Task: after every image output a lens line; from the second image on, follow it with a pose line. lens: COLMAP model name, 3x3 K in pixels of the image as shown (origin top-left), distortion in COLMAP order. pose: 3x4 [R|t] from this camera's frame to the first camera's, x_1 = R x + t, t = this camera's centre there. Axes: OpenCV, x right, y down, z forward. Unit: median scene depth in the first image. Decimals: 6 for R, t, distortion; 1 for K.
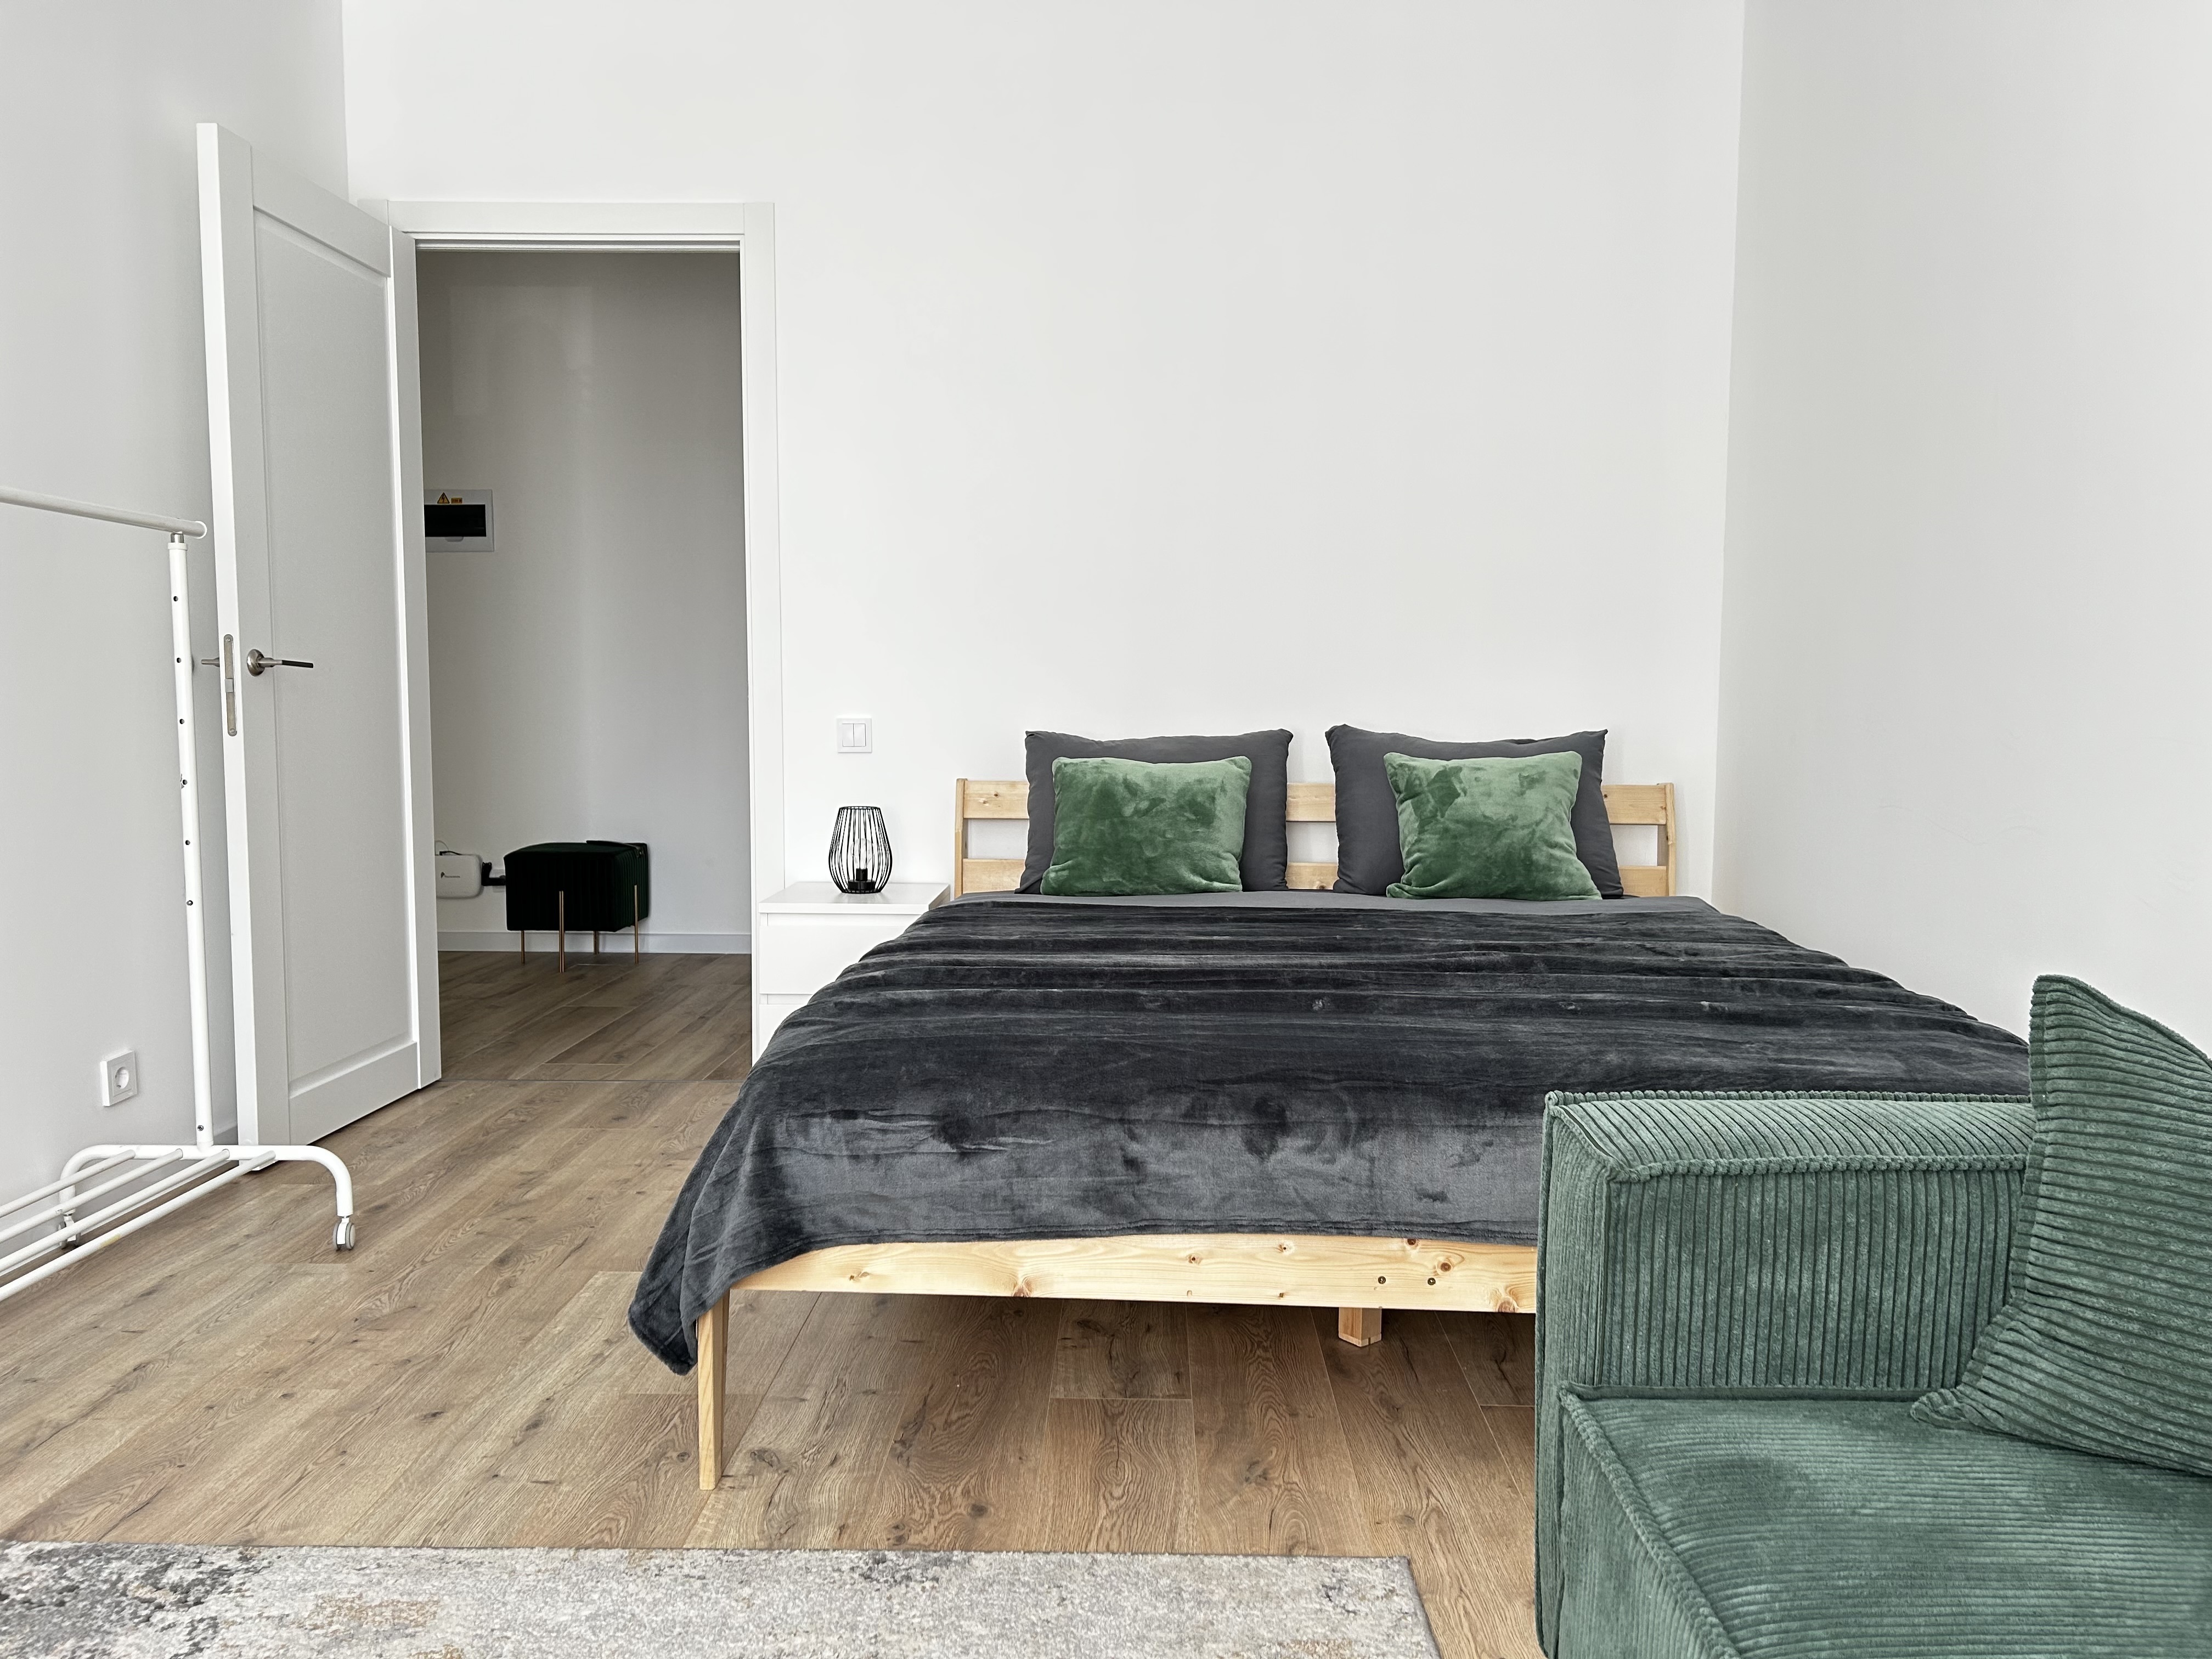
lens RADIAL K [[1695.1, 0, 1104.5], [0, 1695.1, 834.5], [0, 0, 1]] dist [0.047829, -0.041675]
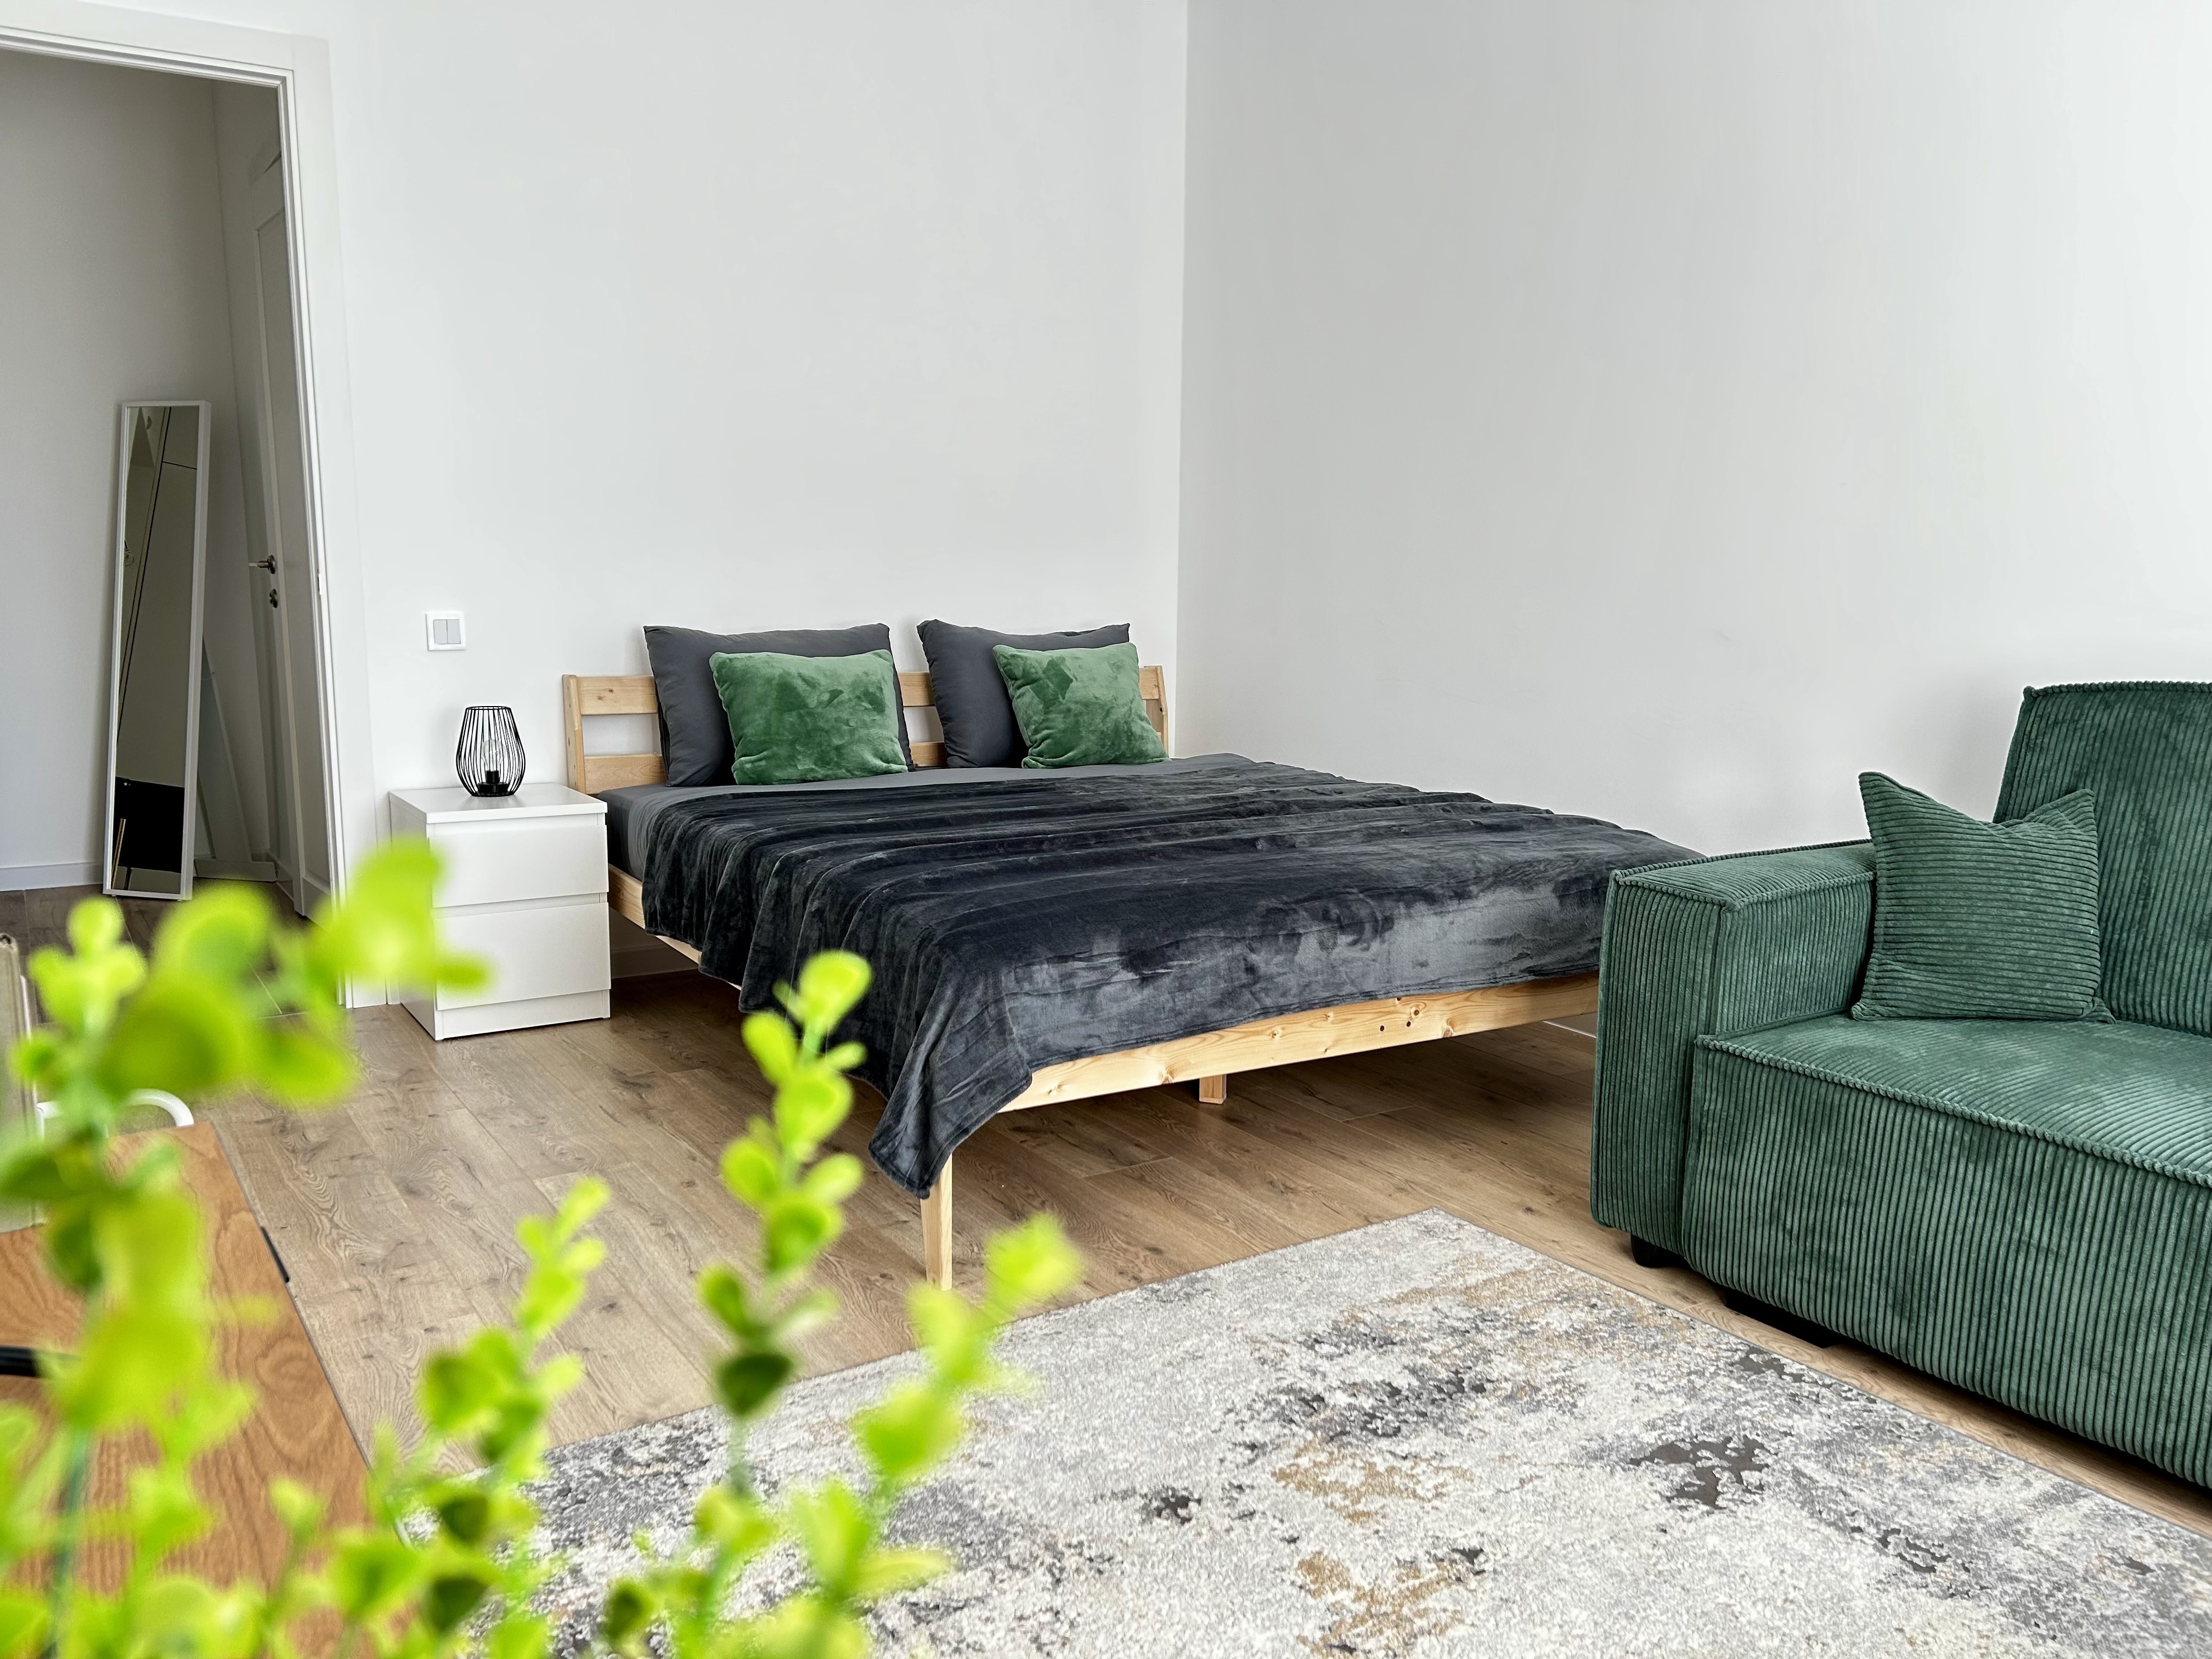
lens RADIAL K [[1695.1, 0, 1109.2], [0, 1695.1, 846.9], [0, 0, 1]] dist [0.047829, -0.041675]
pose [[0.812823, -0.082793, 0.576597, -0.651280], [0.036163, 0.995111, 0.091908, -0.021042], [-0.581387, -0.053854, 0.811843, -0.003516]]
